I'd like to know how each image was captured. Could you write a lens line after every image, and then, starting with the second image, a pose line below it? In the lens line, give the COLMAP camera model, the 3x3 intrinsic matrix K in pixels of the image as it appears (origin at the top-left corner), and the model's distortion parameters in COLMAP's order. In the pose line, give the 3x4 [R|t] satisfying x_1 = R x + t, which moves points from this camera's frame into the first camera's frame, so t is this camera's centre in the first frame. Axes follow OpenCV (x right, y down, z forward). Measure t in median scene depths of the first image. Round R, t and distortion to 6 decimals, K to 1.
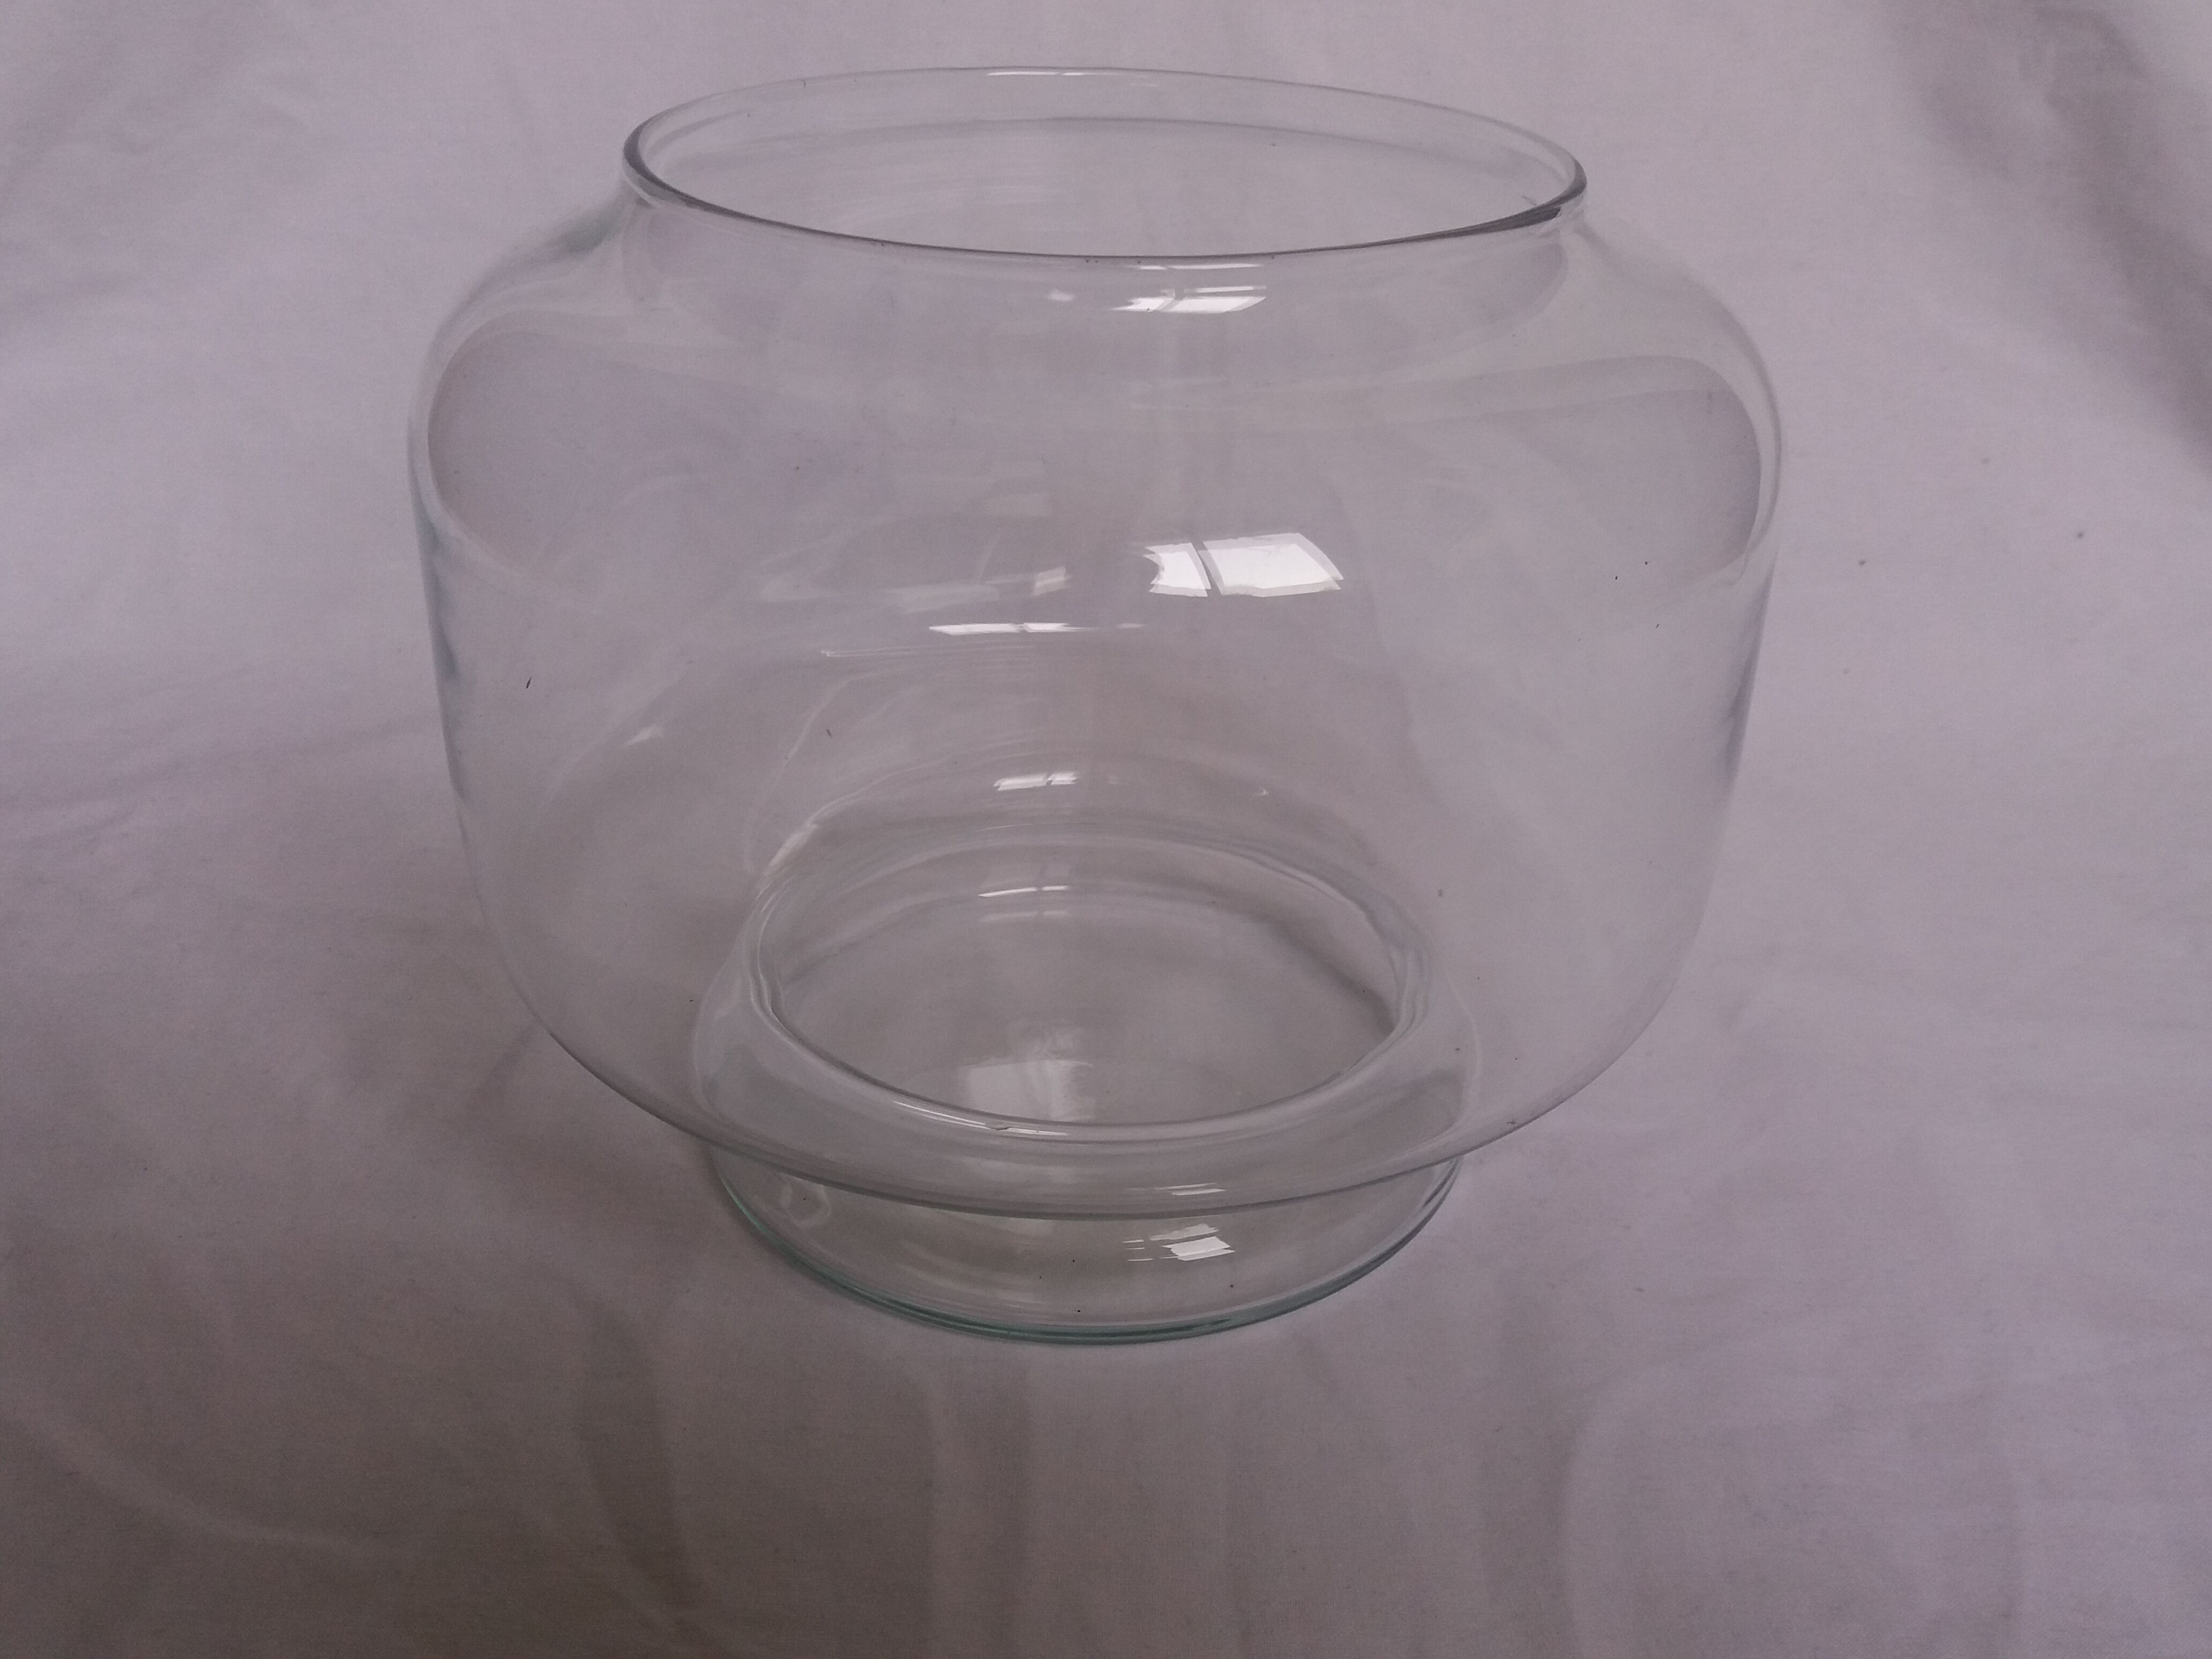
lens RADIAL K [[2139.1, 0, 1106.0], [0, 2139.1, 829.5], [0, 0, 1]] dist [-0.028071, 0.007552]
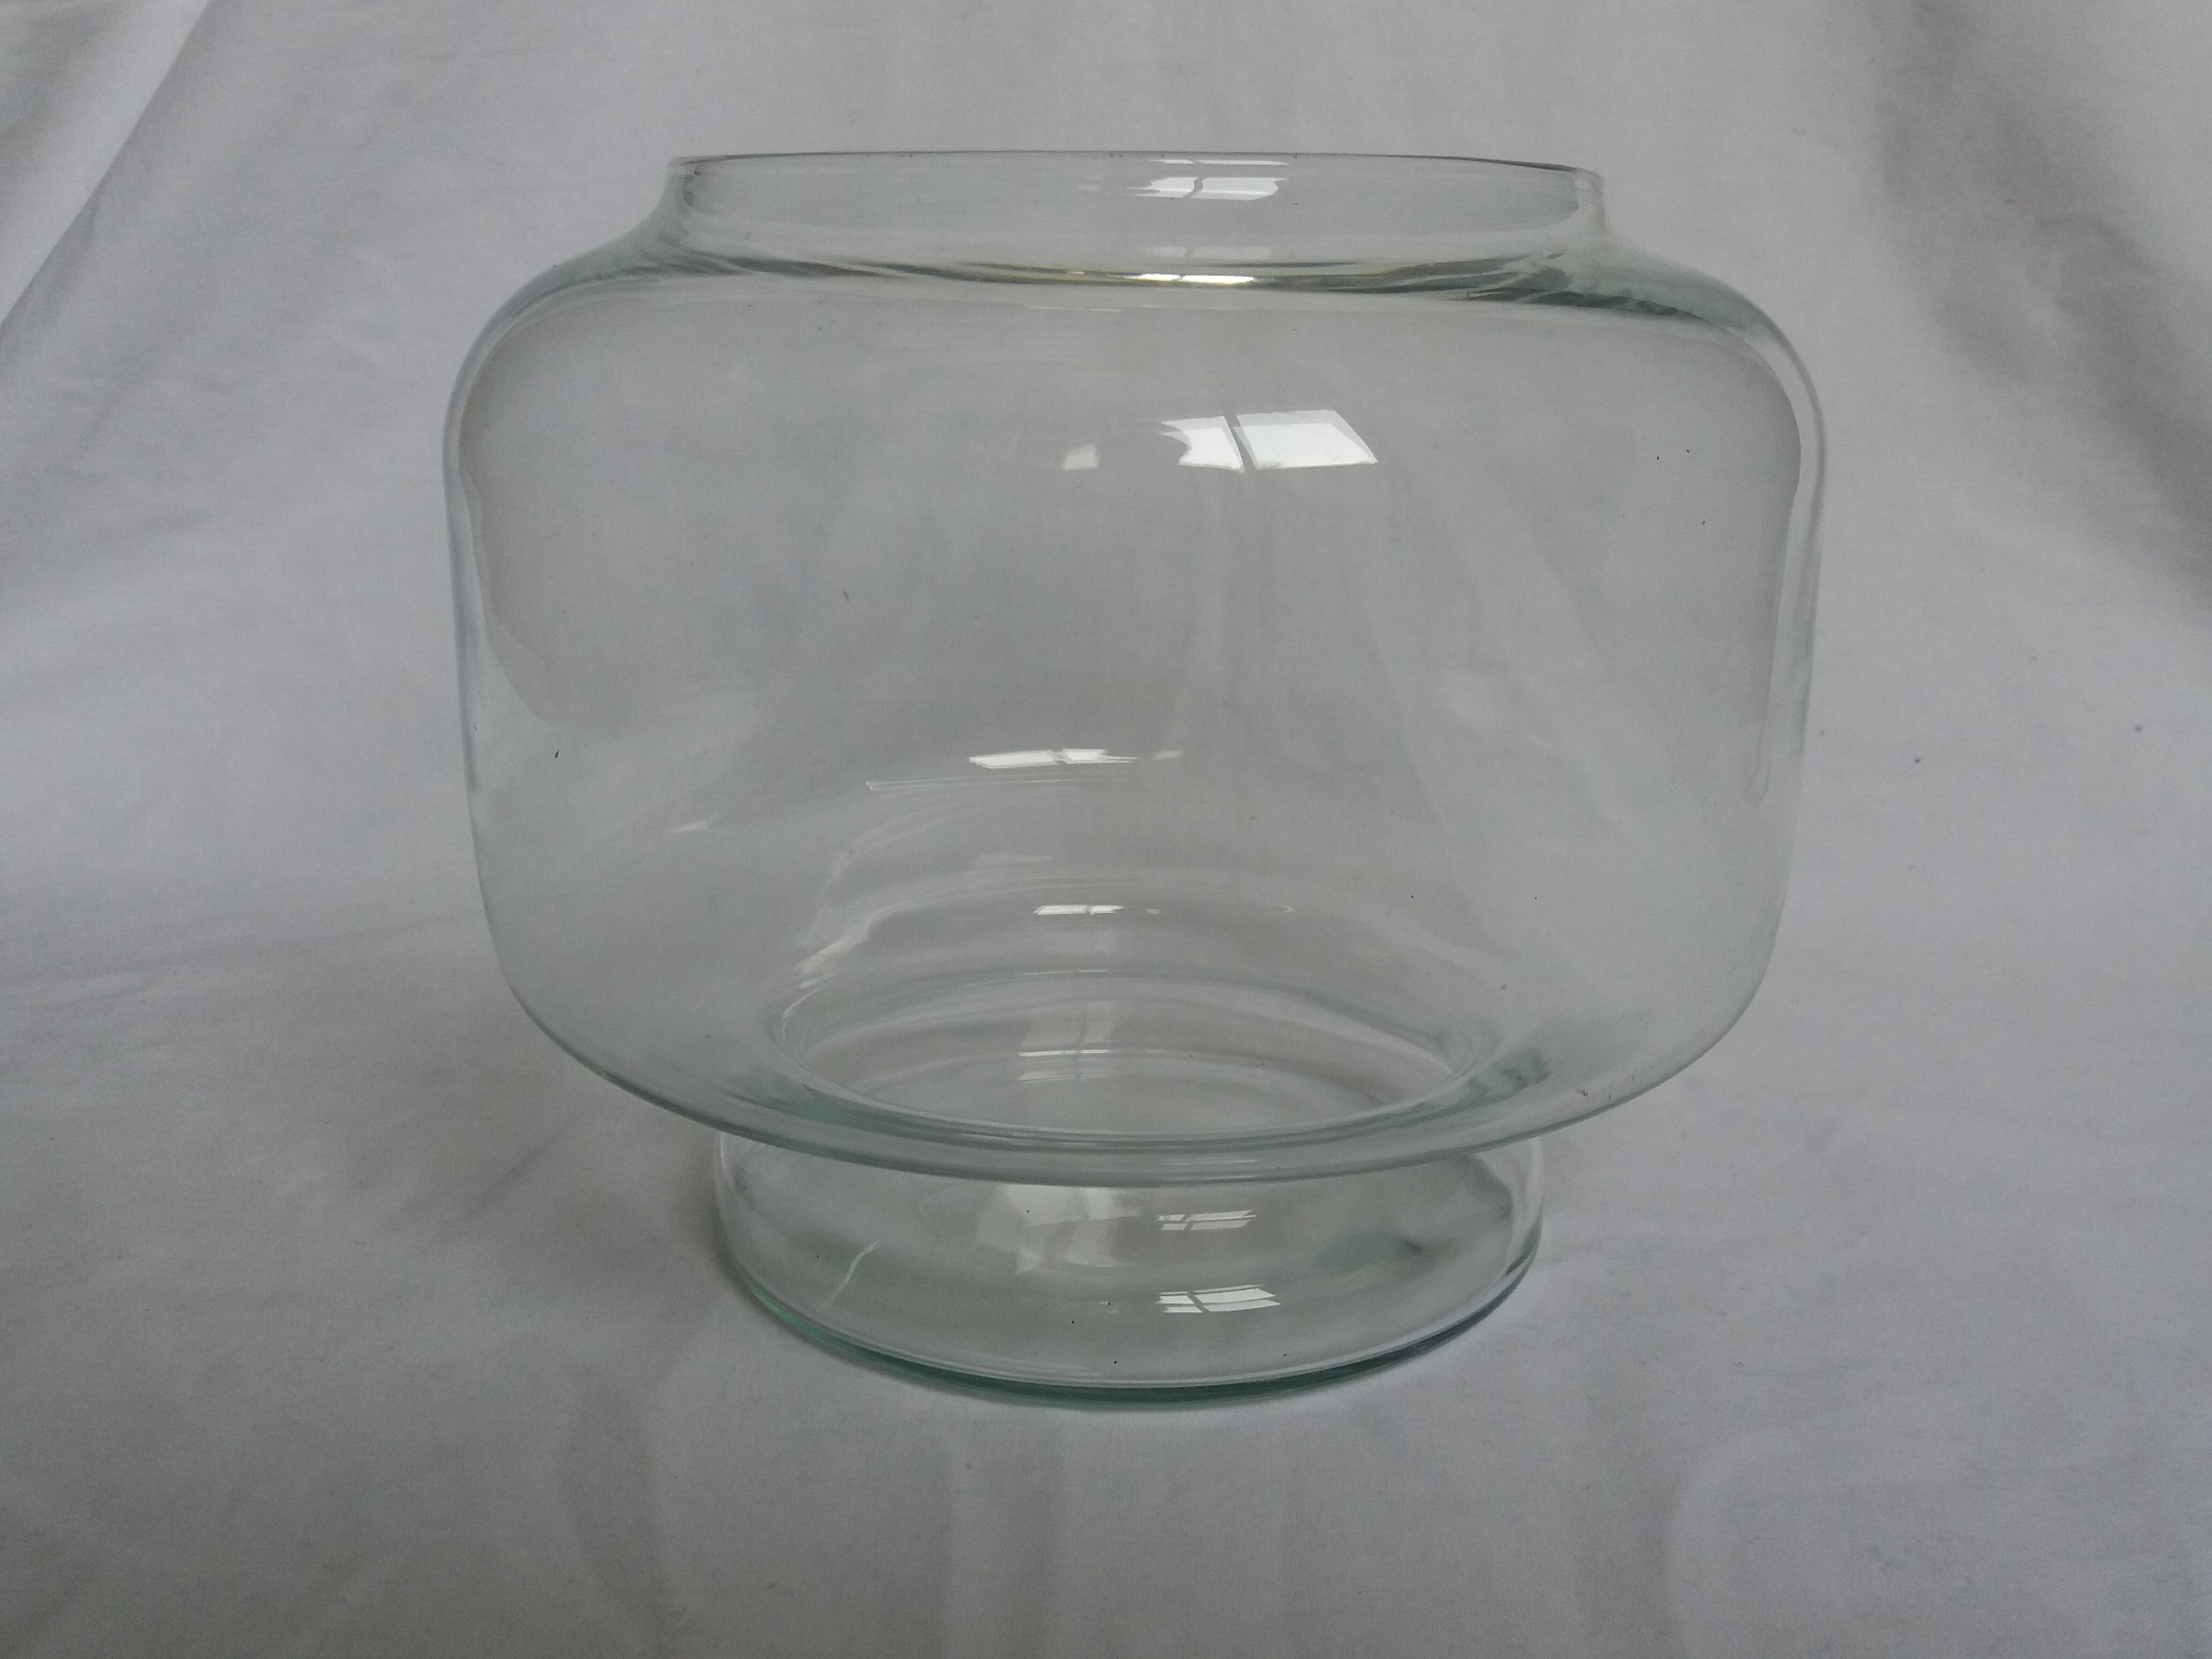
lens RADIAL K [[2139.1, 0, 1106.0], [0, 2139.1, 829.5], [0, 0, 1]] dist [-0.028071, 0.007552]
pose [[0.999589, -0.010637, -0.026633, 0.008890], [0.004028, 0.971544, -0.236824, 0.206209], [0.028394, 0.236620, 0.971187, 0.061729]]
